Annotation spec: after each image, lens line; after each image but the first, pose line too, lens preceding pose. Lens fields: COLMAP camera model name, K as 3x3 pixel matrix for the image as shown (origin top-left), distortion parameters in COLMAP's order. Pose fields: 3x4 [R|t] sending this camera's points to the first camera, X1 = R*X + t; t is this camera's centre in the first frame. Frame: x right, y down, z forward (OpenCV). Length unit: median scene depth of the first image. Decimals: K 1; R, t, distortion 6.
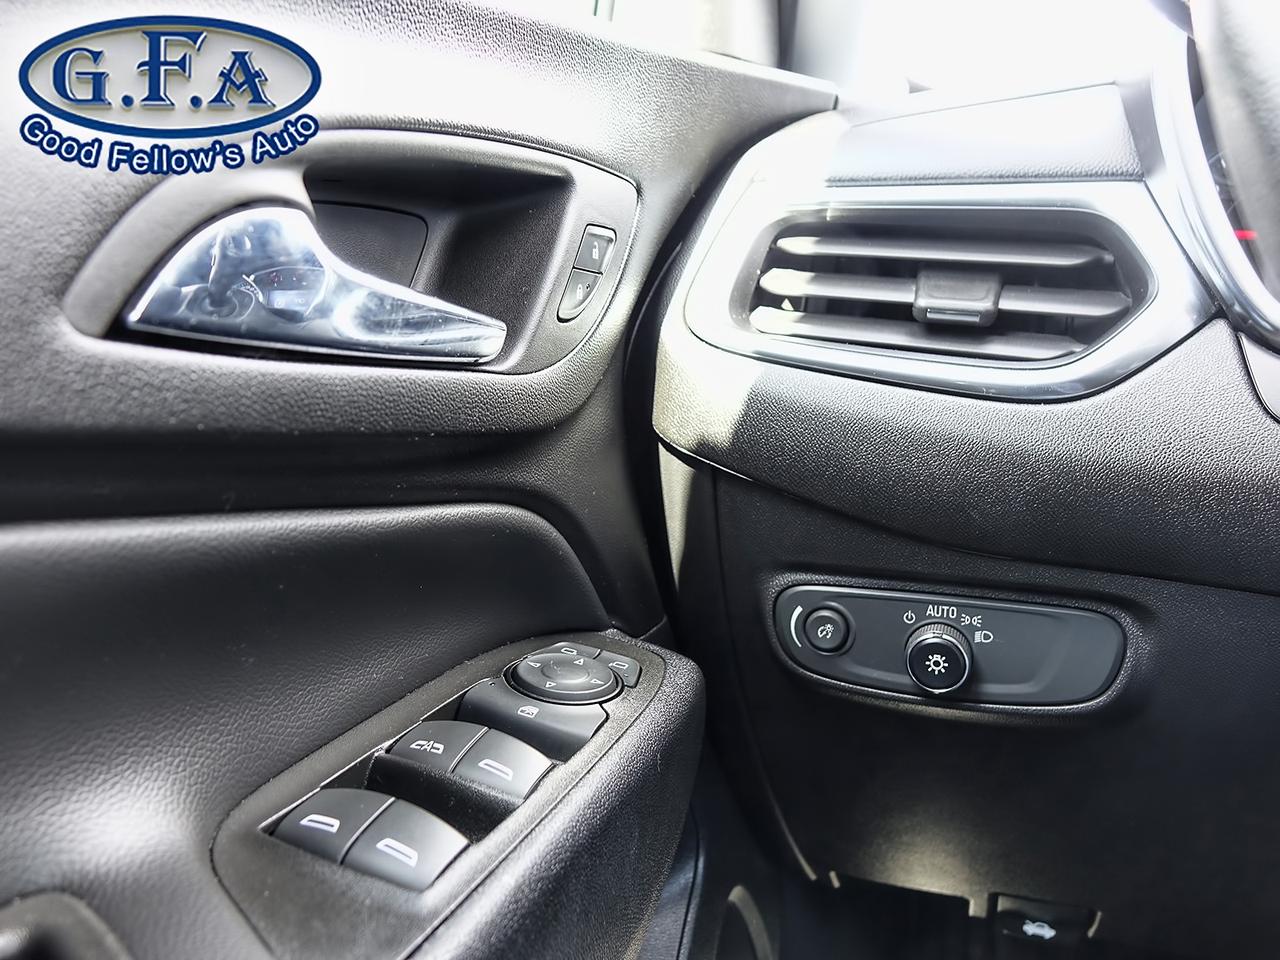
lens RADIAL K [[950.6, 0, 640.0], [0, 950.6, 480.0], [0, 0, 1]] dist [-0.006544, -0.007327]
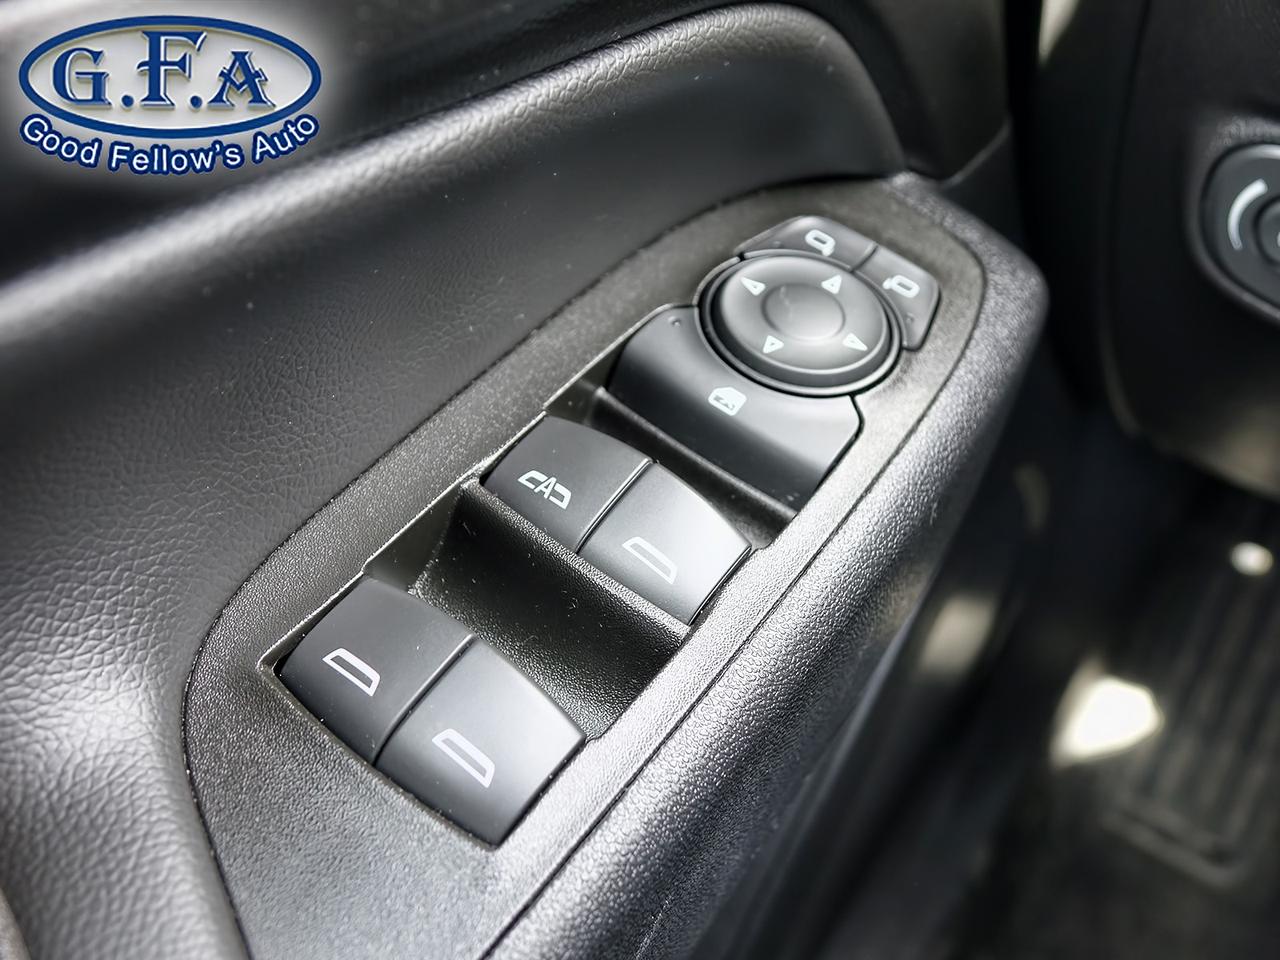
lens RADIAL K [[1228.6, 0, 642.7], [0, 1228.6, 458.5], [0, 0, 1]] dist [0.006789, -0.103112]
pose [[0.967213, 0.191453, -0.166867, -0.038364], [-0.056471, 0.802724, 0.593671, -0.197894], [0.247608, -0.564783, 0.787217, 0.413099]]
